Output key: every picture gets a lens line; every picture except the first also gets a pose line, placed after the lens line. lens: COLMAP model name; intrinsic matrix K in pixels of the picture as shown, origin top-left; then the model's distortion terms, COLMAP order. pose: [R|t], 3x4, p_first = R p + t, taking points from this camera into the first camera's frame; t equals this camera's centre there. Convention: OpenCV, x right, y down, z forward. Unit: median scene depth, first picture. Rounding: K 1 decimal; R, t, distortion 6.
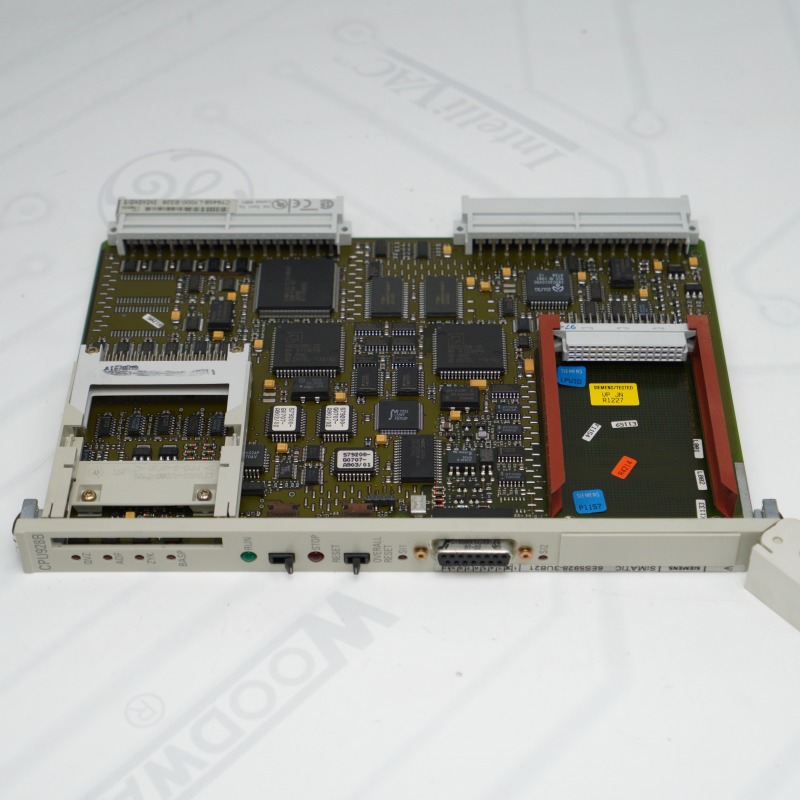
lens RADIAL K [[1771.5, 0, 400.0], [0, 1771.5, 400.0], [0, 0, 1]] dist [0.019060, 0.131741]
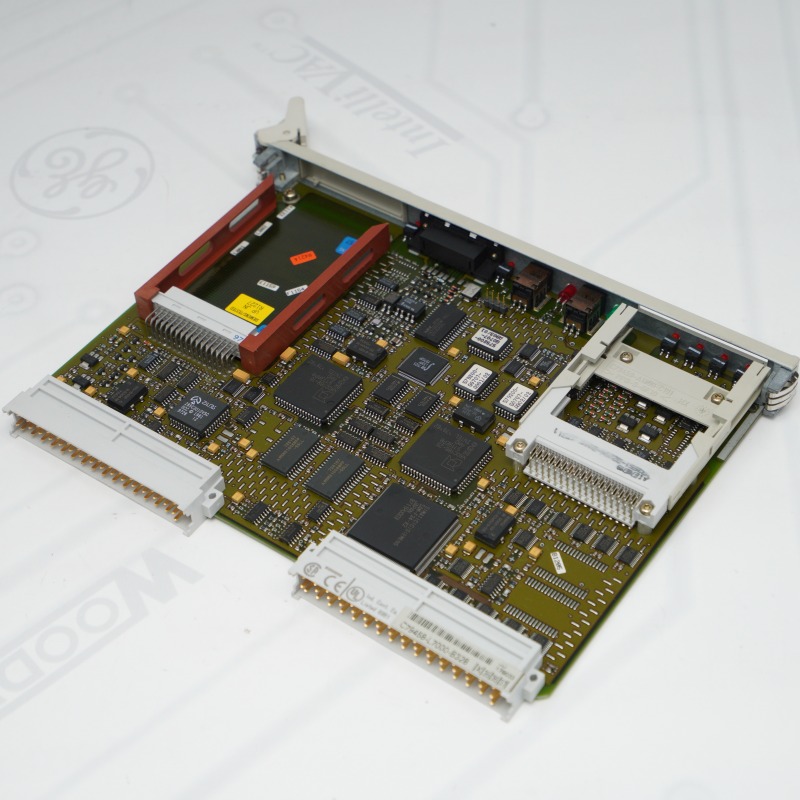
lens RADIAL K [[1637.4, 0, 400.0], [0, 1637.4, 400.0], [0, 0, 1]] dist [-0.019006, -0.052994]
pose [[-0.816316, -0.390743, 0.425380, -0.423415], [0.442952, 0.049162, 0.895196, -0.893443], [-0.370704, 0.919186, 0.132948, 0.888855]]
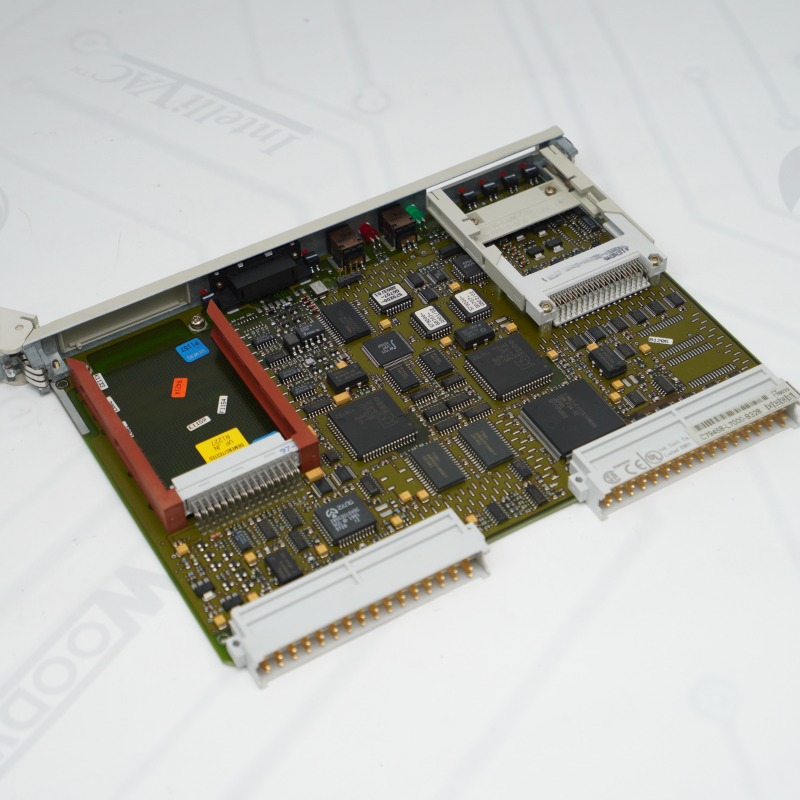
lens RADIAL K [[1696.7, 0, 400.0], [0, 1696.7, 400.0], [0, 0, 1]] dist [0.009322, 0.071141]
pose [[-0.858953, 0.389677, -0.332192, 0.352375], [-0.335452, 0.061921, 0.940020, -0.974110], [0.386874, 0.918867, 0.077531, 0.948491]]
